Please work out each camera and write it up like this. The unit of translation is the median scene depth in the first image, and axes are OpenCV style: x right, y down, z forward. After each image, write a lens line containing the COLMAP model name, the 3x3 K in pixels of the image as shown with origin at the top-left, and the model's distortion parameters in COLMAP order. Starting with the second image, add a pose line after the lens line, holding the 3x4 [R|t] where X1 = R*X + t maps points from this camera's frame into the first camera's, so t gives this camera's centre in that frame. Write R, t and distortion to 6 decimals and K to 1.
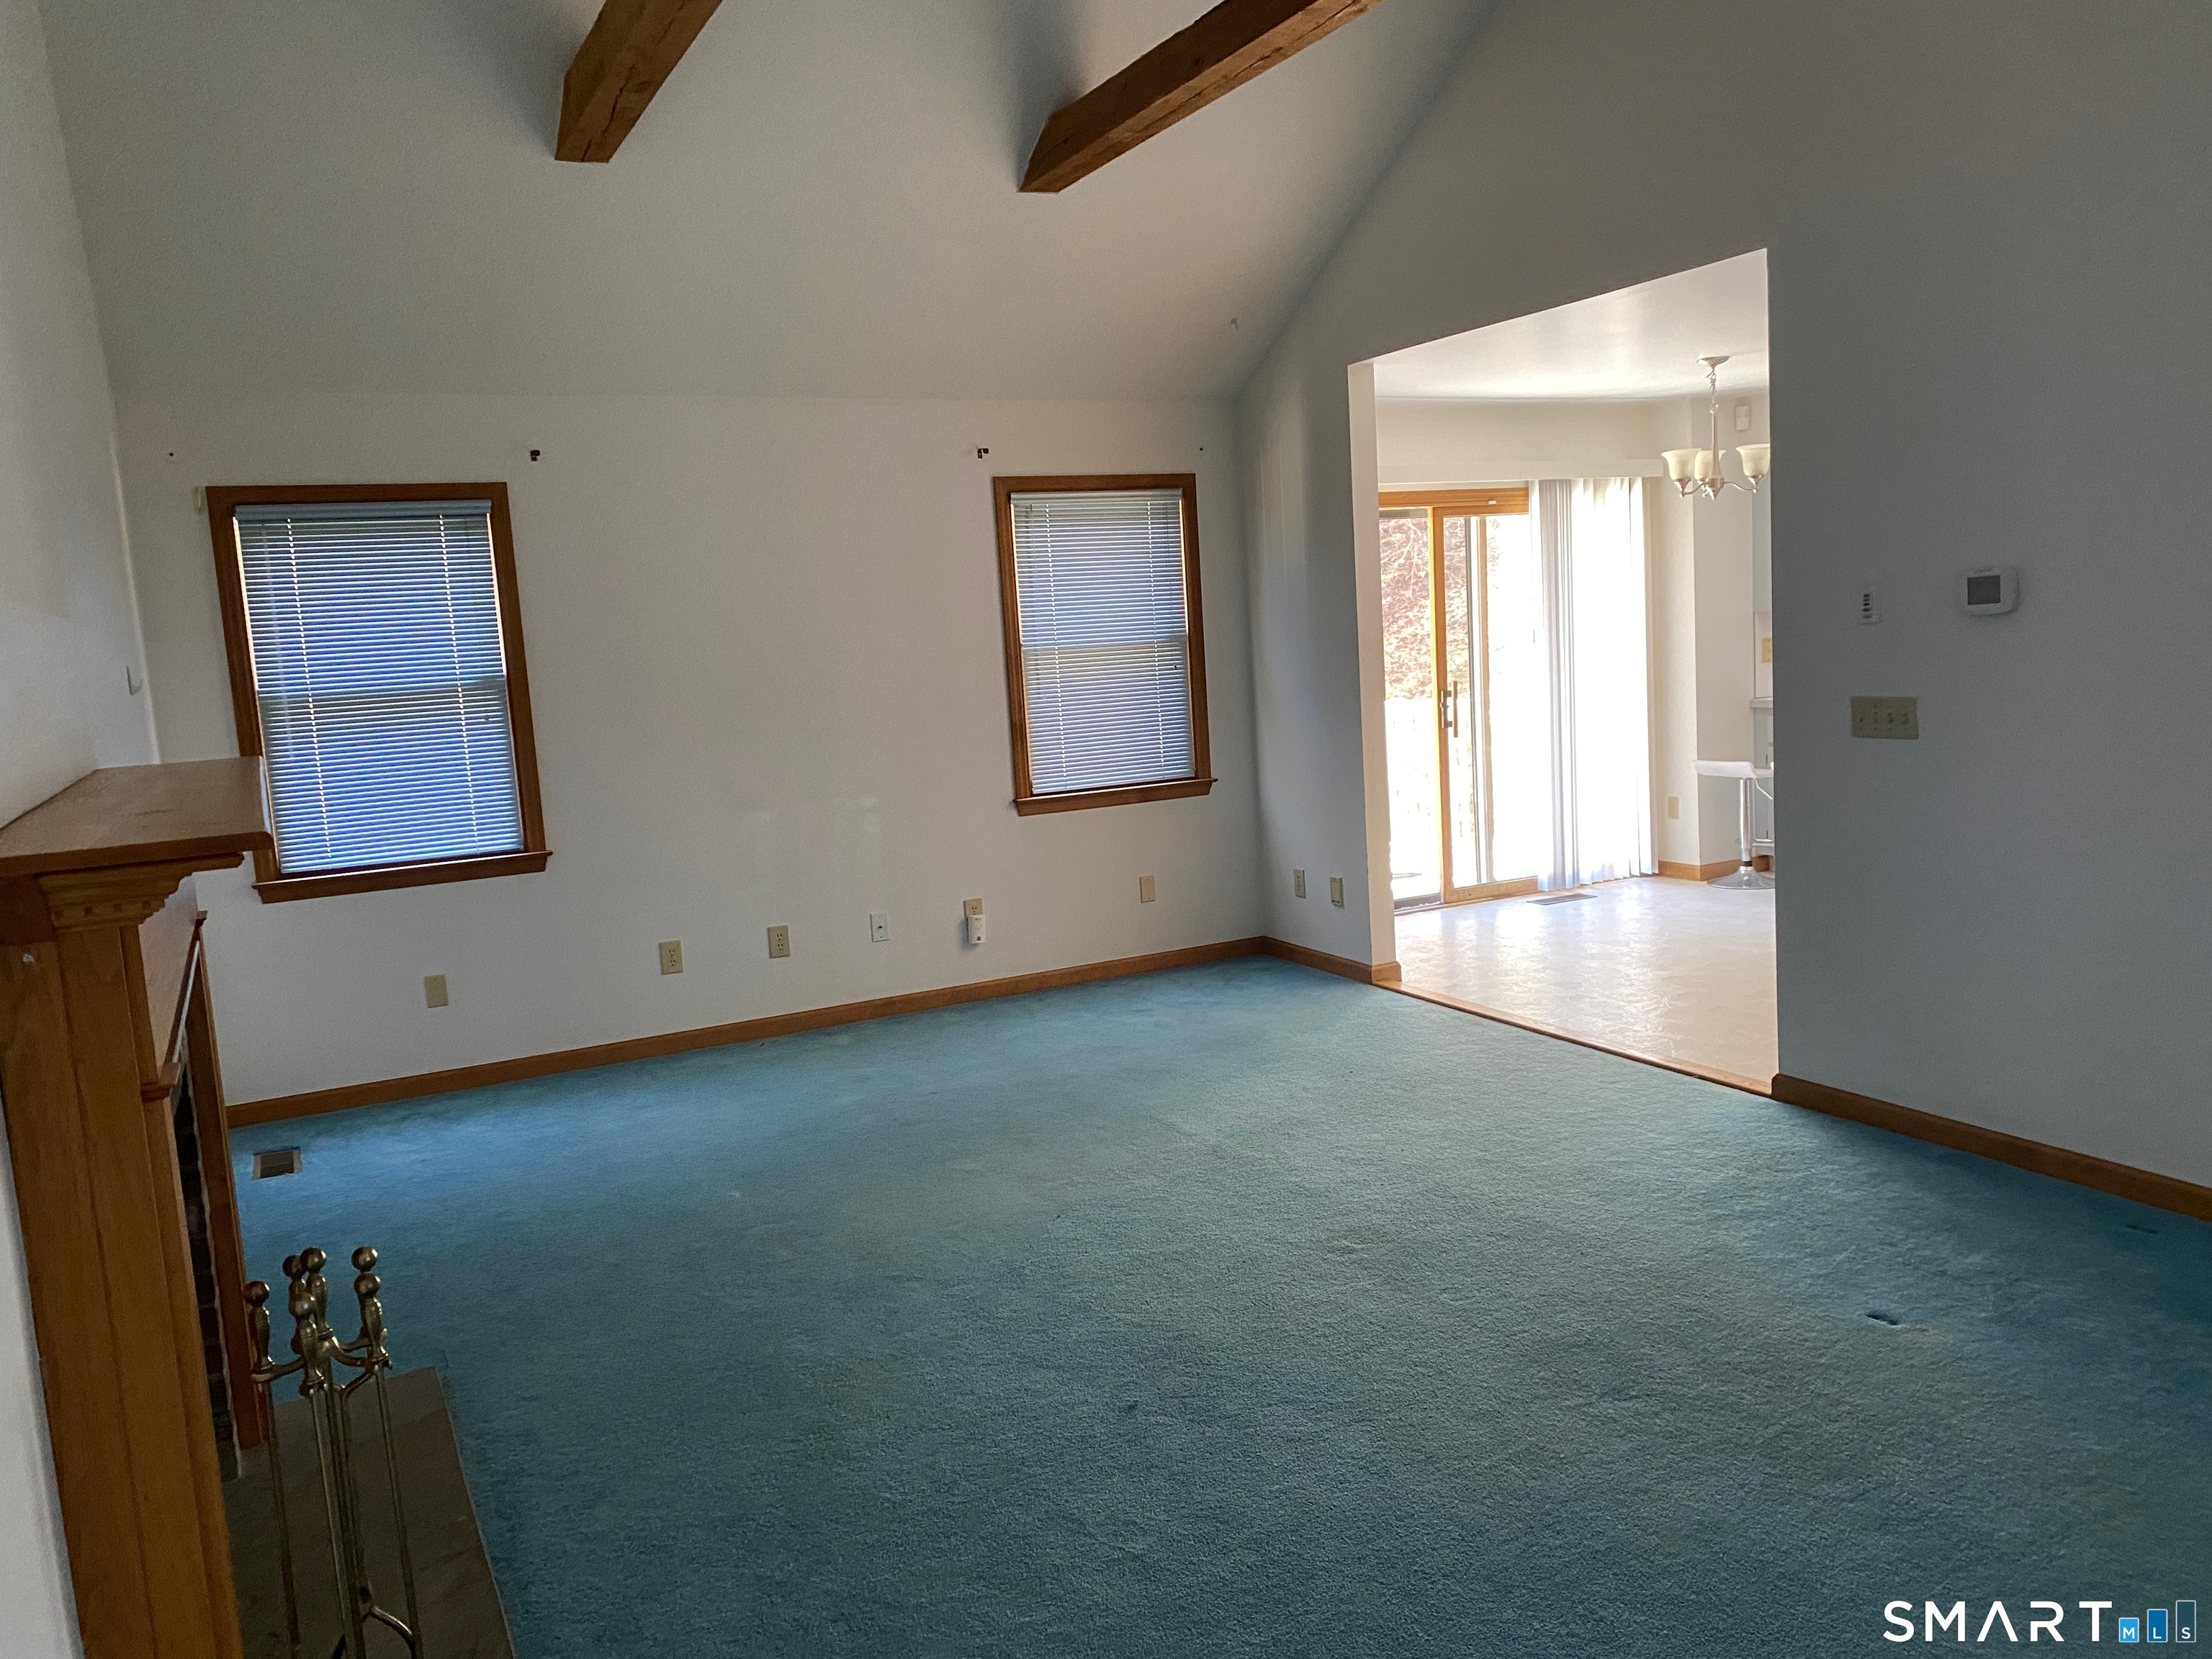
lens RADIAL K [[1685.4, 0, 1118.5], [0, 1685.4, 845.2], [0, 0, 1]] dist [0.050031, -0.041369]
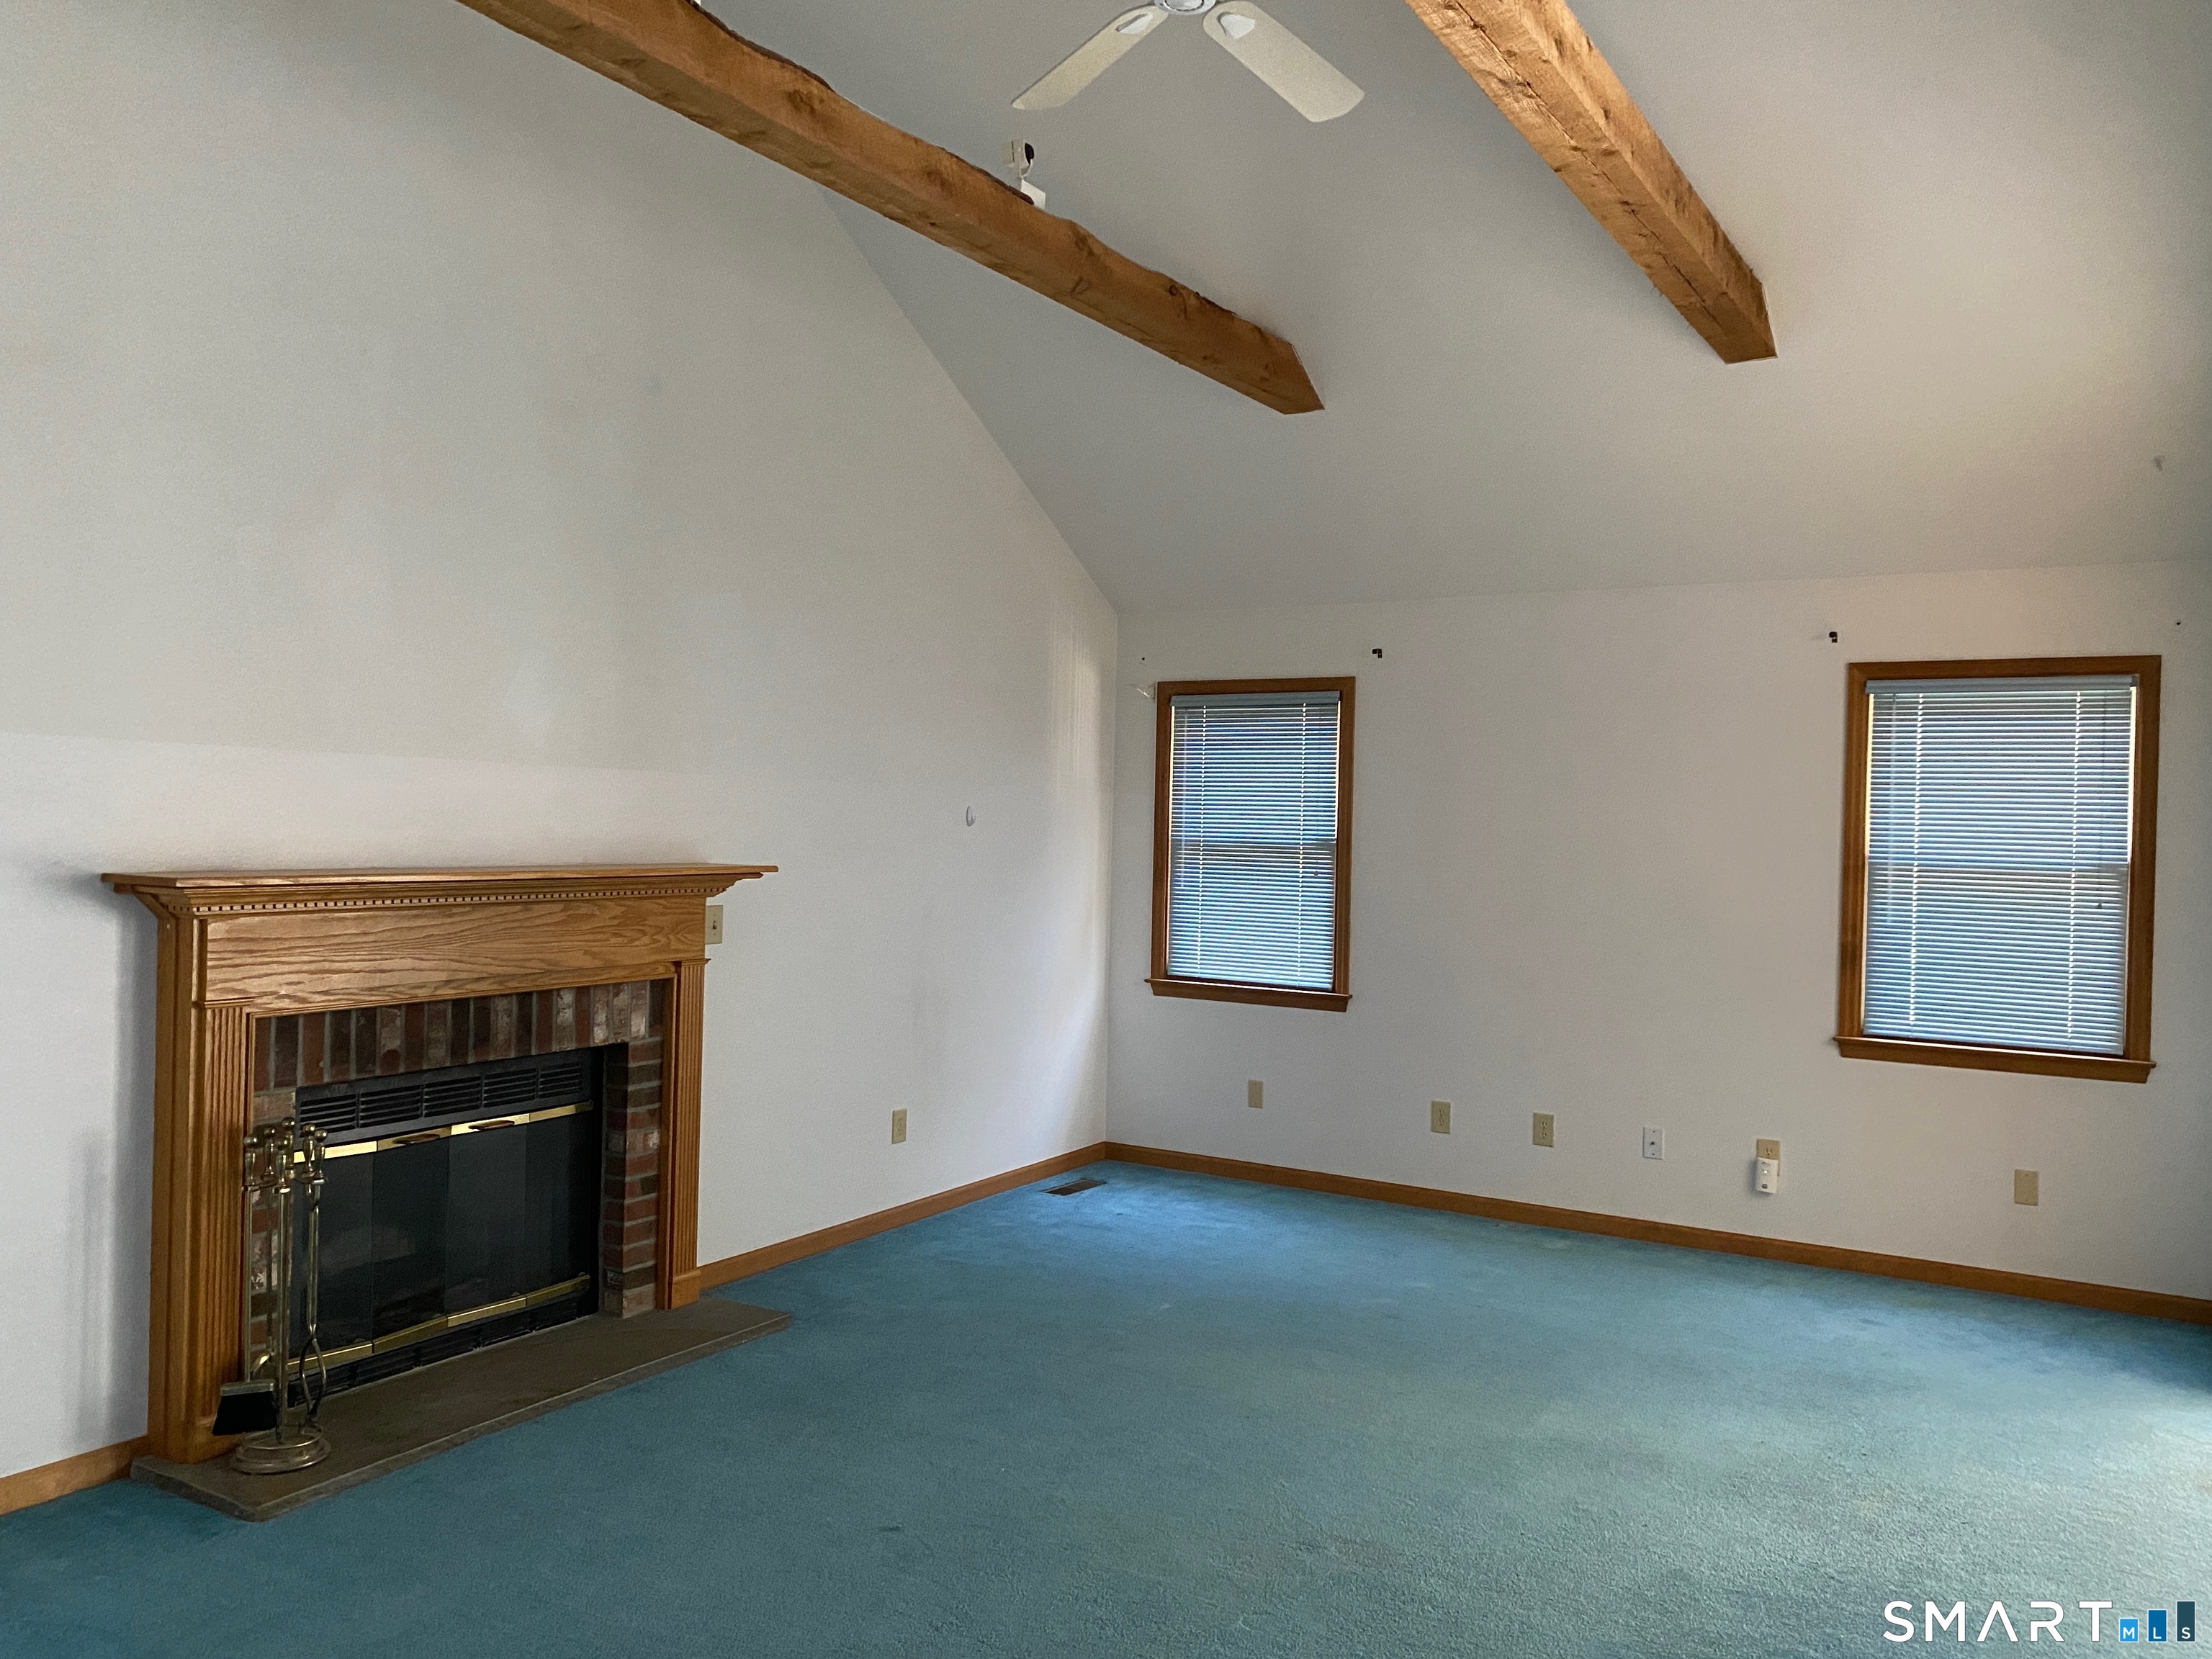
lens RADIAL K [[1685.4, 0, 1113.8], [0, 1685.4, 815.1], [0, 0, 1]] dist [0.050031, -0.041369]
pose [[0.512189, 0.070310, -0.855990, 0.504912], [-0.166563, 0.985854, -0.018688, -0.063610], [0.842567, 0.152148, 0.516655, 0.248705]]
